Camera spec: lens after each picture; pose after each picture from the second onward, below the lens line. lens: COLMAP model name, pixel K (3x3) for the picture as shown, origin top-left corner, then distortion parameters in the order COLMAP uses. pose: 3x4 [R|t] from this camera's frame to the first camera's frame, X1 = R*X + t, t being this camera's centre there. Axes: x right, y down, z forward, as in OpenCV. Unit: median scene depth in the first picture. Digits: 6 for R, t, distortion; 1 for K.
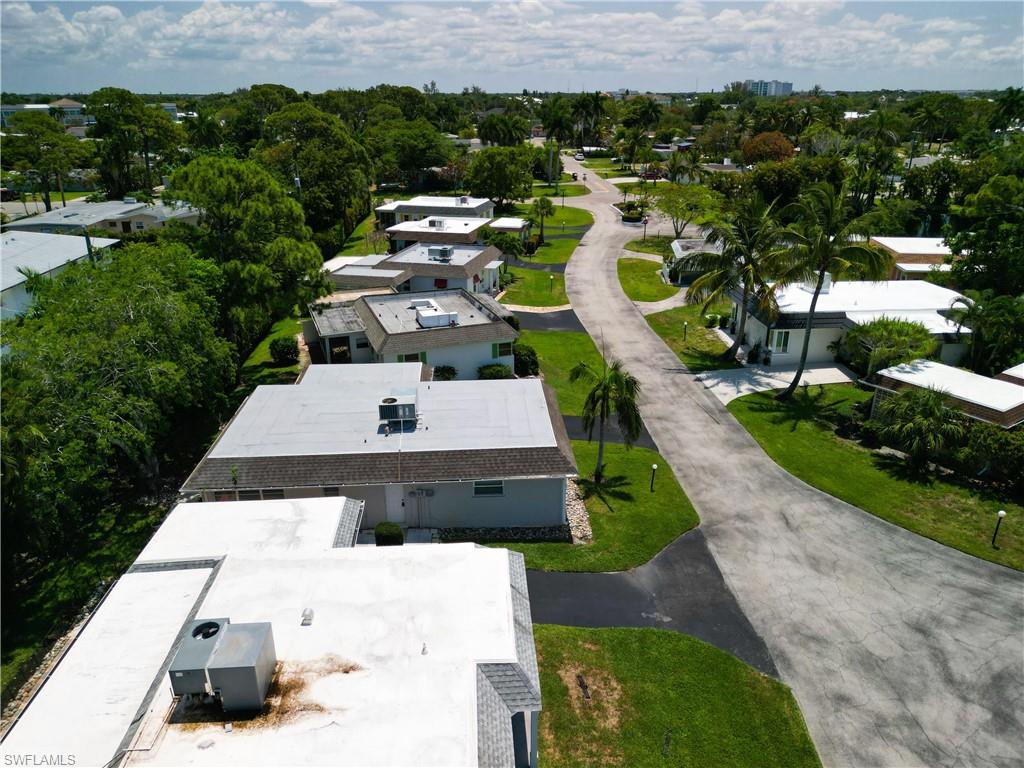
lens RADIAL K [[732.7, 0, 513.2], [0, 732.7, 392.1], [0, 0, 1]] dist [0.041488, -0.029153]
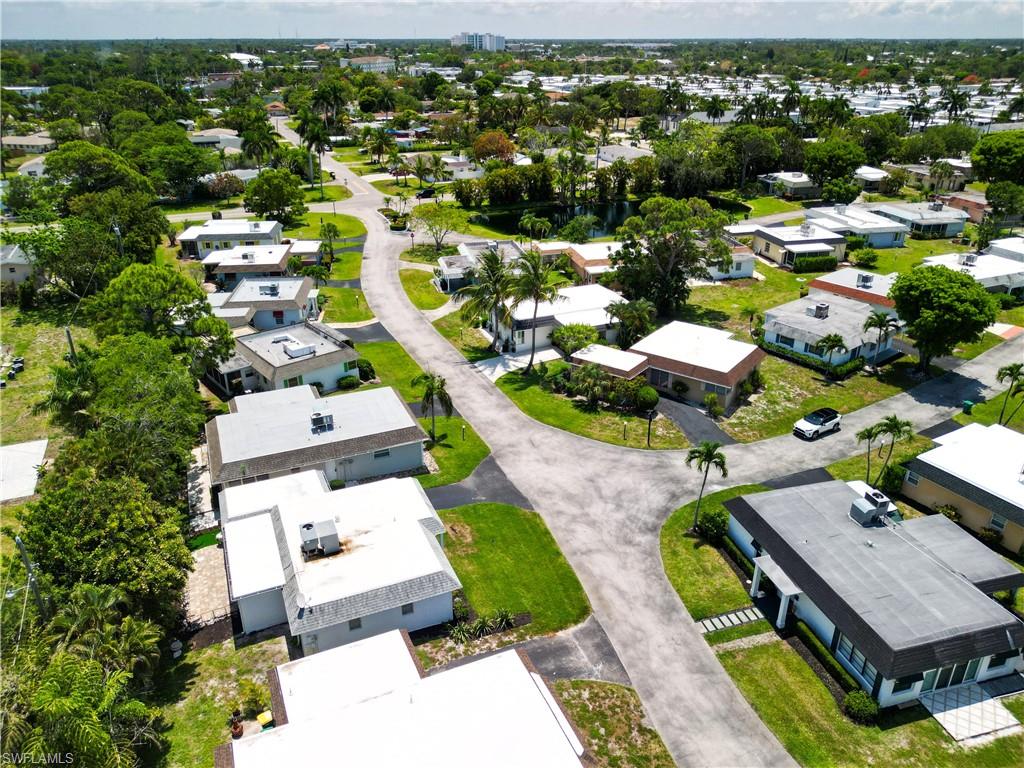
lens RADIAL K [[732.7, 0, 512.9], [0, 732.7, 381.8], [0, 0, 1]] dist [0.041488, -0.029153]
pose [[0.940902, -0.142465, 0.307257, -0.181421], [0.127826, 0.989506, 0.067364, -0.089590], [-0.313629, -0.024107, 0.949239, -0.592382]]
